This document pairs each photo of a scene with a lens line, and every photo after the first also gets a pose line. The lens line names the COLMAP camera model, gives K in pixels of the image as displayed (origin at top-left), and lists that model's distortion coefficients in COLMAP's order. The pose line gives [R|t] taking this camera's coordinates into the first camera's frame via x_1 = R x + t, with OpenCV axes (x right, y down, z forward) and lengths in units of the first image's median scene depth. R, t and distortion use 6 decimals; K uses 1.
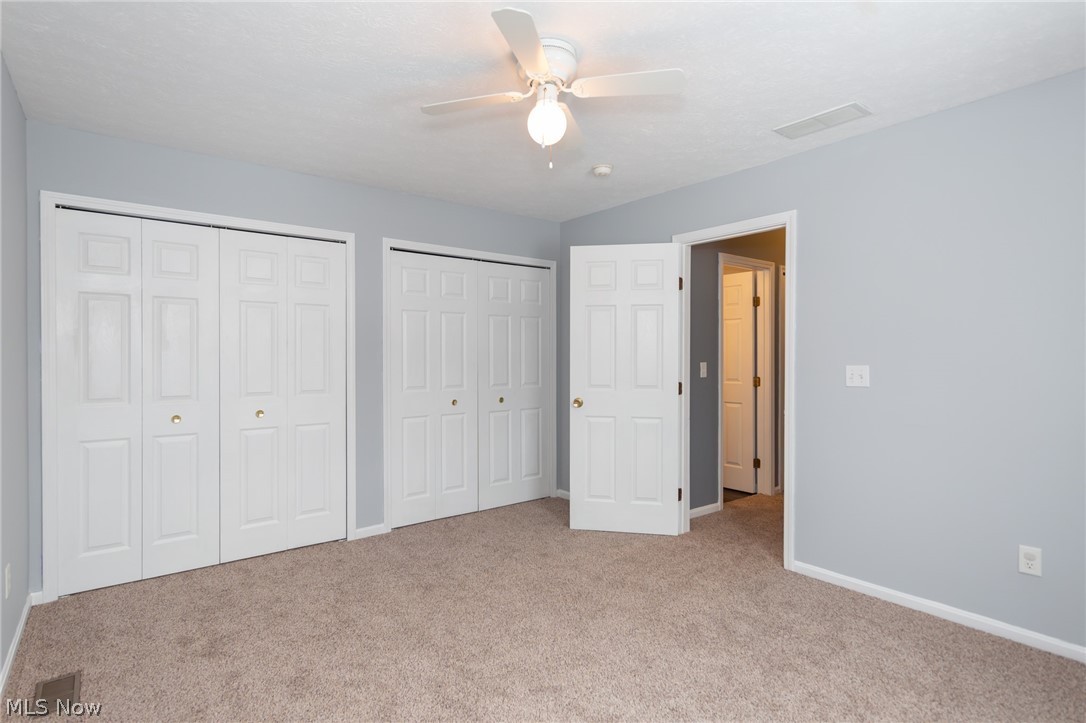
lens RADIAL K [[562.2, 0, 546.7], [0, 562.2, 358.1], [0, 0, 1]] dist [0.005596, 0.000803]
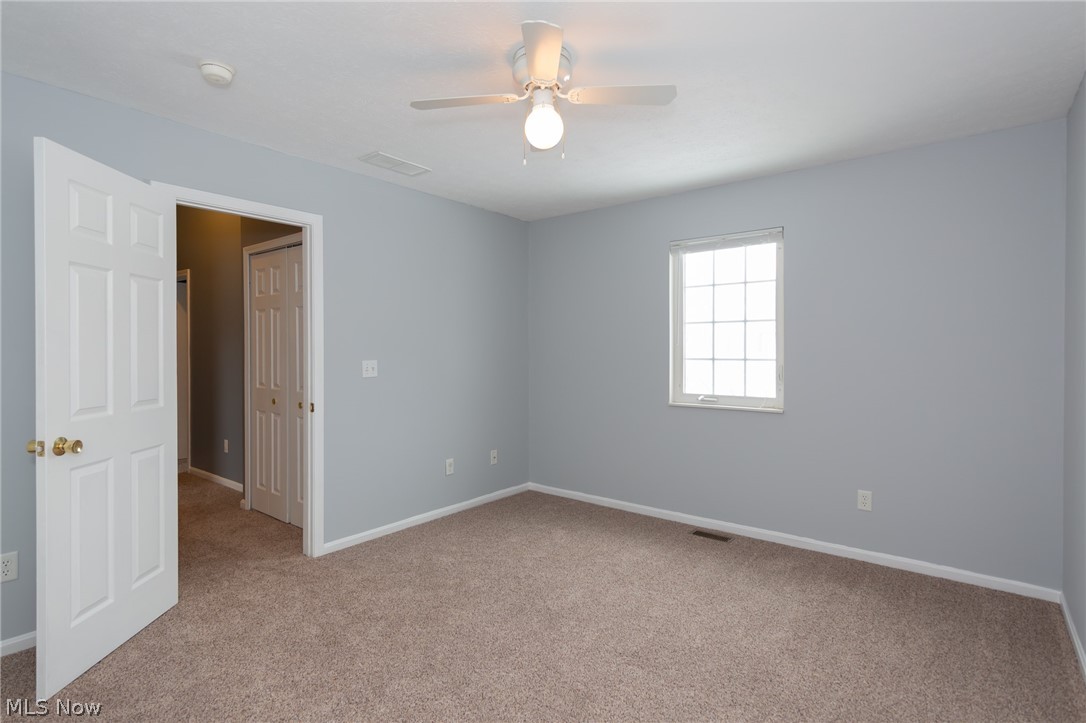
lens RADIAL K [[562.2, 0, 546.7], [0, 562.2, 358.1], [0, 0, 1]] dist [0.005596, 0.000803]
pose [[-0.247573, -0.010732, 0.968810, -0.605057], [0.011805, 0.999831, 0.014092, -0.003282], [-0.968797, 0.014925, -0.247404, 0.740425]]
